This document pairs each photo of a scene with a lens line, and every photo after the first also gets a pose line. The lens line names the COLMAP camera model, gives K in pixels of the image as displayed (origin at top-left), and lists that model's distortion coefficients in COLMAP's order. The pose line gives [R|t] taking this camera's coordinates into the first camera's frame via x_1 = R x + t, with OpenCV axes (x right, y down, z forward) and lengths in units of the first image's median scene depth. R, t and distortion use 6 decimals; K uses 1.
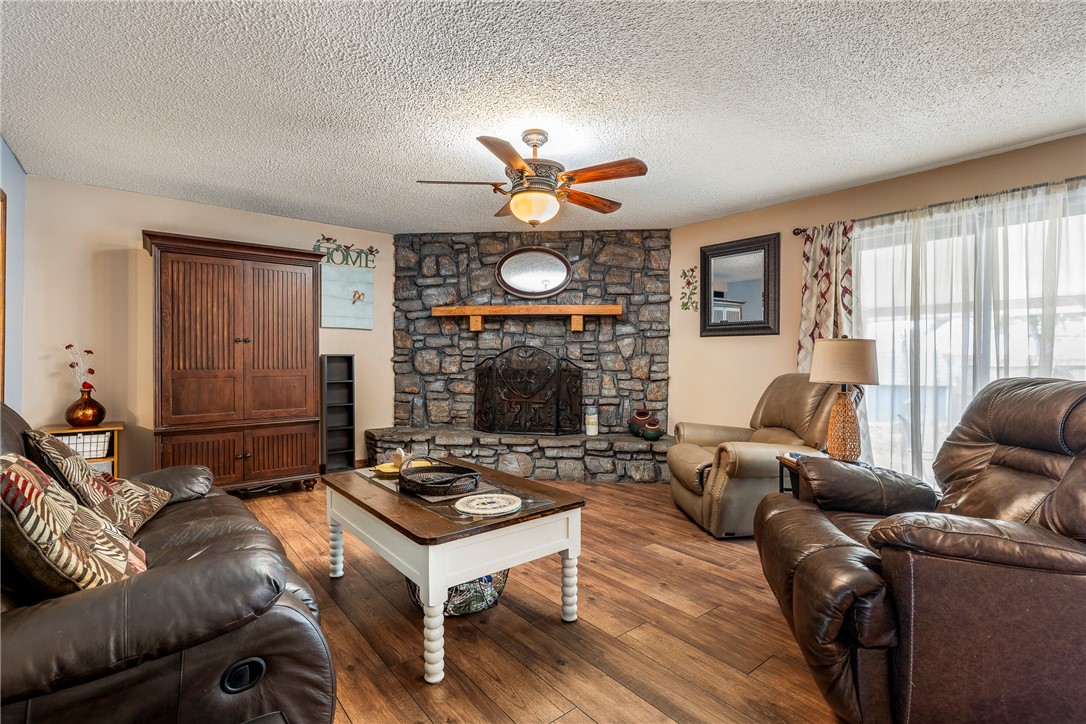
lens RADIAL K [[496.3, 0, 547.4], [0, 496.3, 358.3], [0, 0, 1]] dist [0.001268, 0.000357]
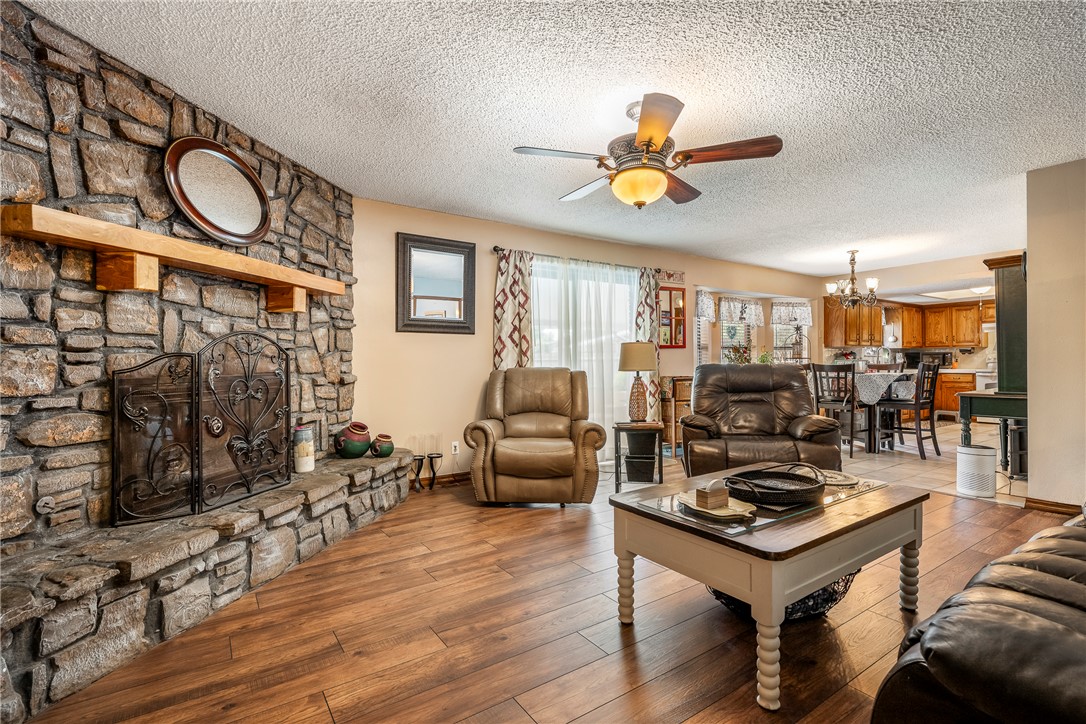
lens RADIAL K [[496.3, 0, 542.3], [0, 496.3, 361.6], [0, 0, 1]] dist [0.001268, 0.000357]
pose [[0.109693, -0.008650, 0.993928, -0.524483], [0.005334, 0.999953, 0.008114, 0.004358], [-0.993951, 0.004411, 0.109734, 0.601183]]
